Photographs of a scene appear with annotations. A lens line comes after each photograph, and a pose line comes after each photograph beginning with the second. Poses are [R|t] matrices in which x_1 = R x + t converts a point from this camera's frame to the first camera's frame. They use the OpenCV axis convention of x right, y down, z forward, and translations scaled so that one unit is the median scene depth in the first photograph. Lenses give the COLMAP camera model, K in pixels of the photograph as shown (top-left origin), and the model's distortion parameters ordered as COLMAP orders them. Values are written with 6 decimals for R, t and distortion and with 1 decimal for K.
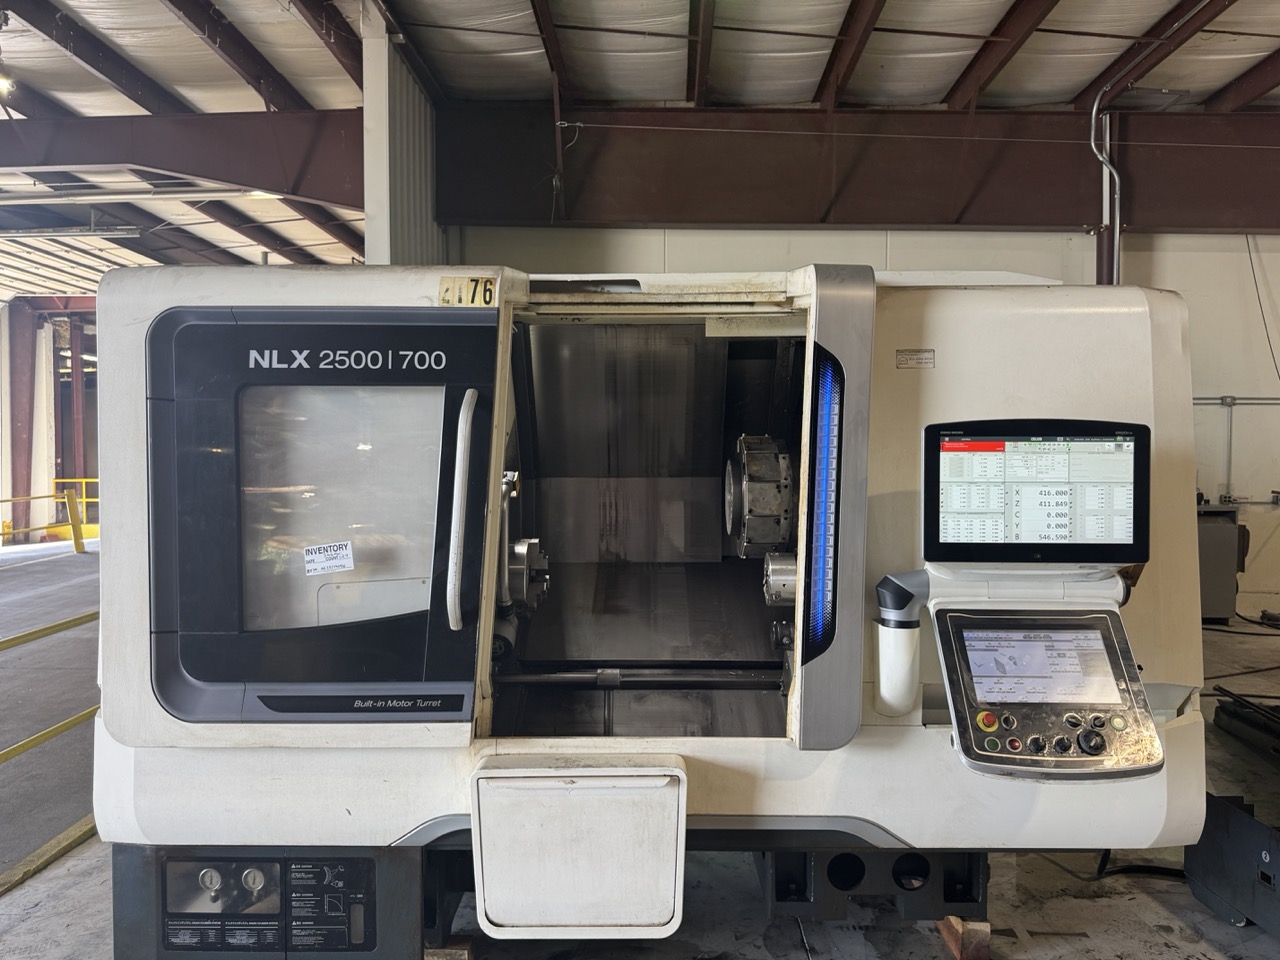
lens RADIAL K [[916.2, 0, 640.0], [0, 916.2, 480.0], [0, 0, 1]] dist [0.000801, -0.001833]
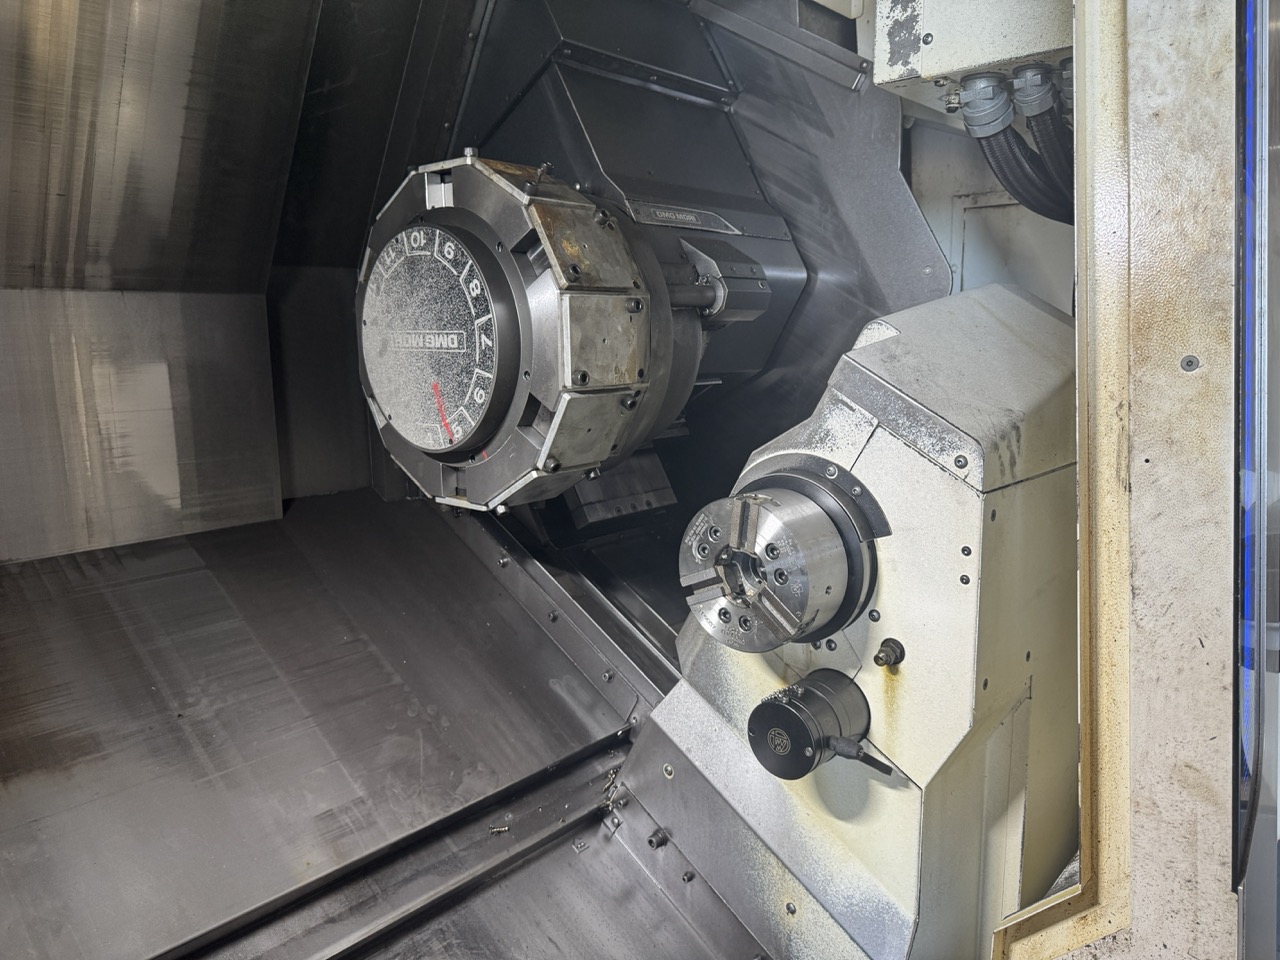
lens RADIAL K [[916.2, 0, 640.0], [0, 916.2, 480.0], [0, 0, 1]] dist [0.000801, -0.001833]
pose [[0.658463, -0.144192, 0.738671, -0.140574], [0.029720, 0.985692, 0.165918, 0.021740], [-0.752026, -0.087297, 0.653327, 0.940645]]
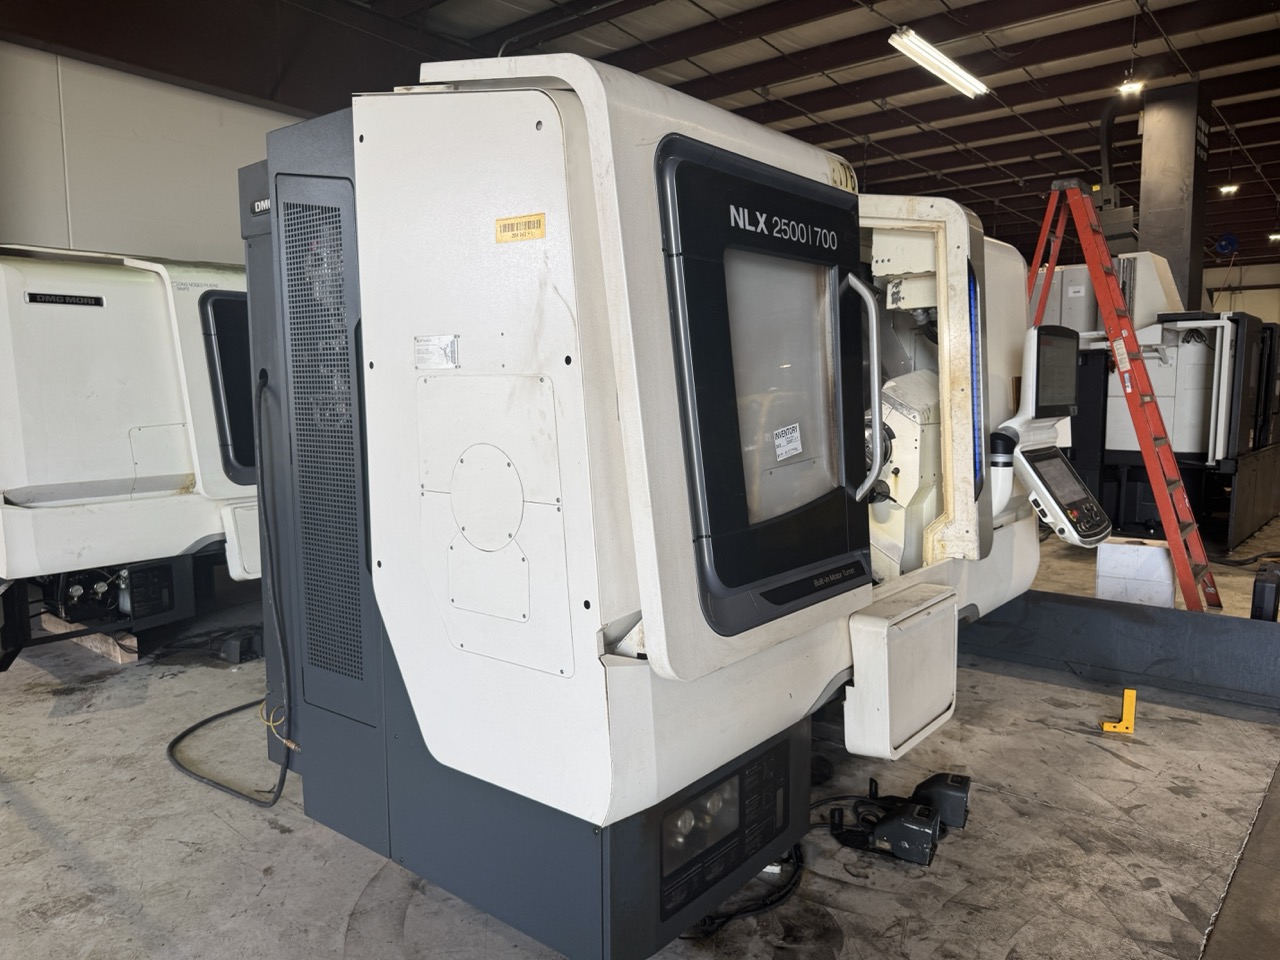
lens RADIAL K [[922.4, 0, 599.7], [0, 922.4, 478.7], [0, 0, 1]] dist [0.001152, -0.002196]
pose [[0.656992, -0.085254, 0.749062, -1.175068], [0.018824, 0.995131, 0.096751, 0.027304], [-0.753662, -0.049464, 0.655398, 0.513727]]
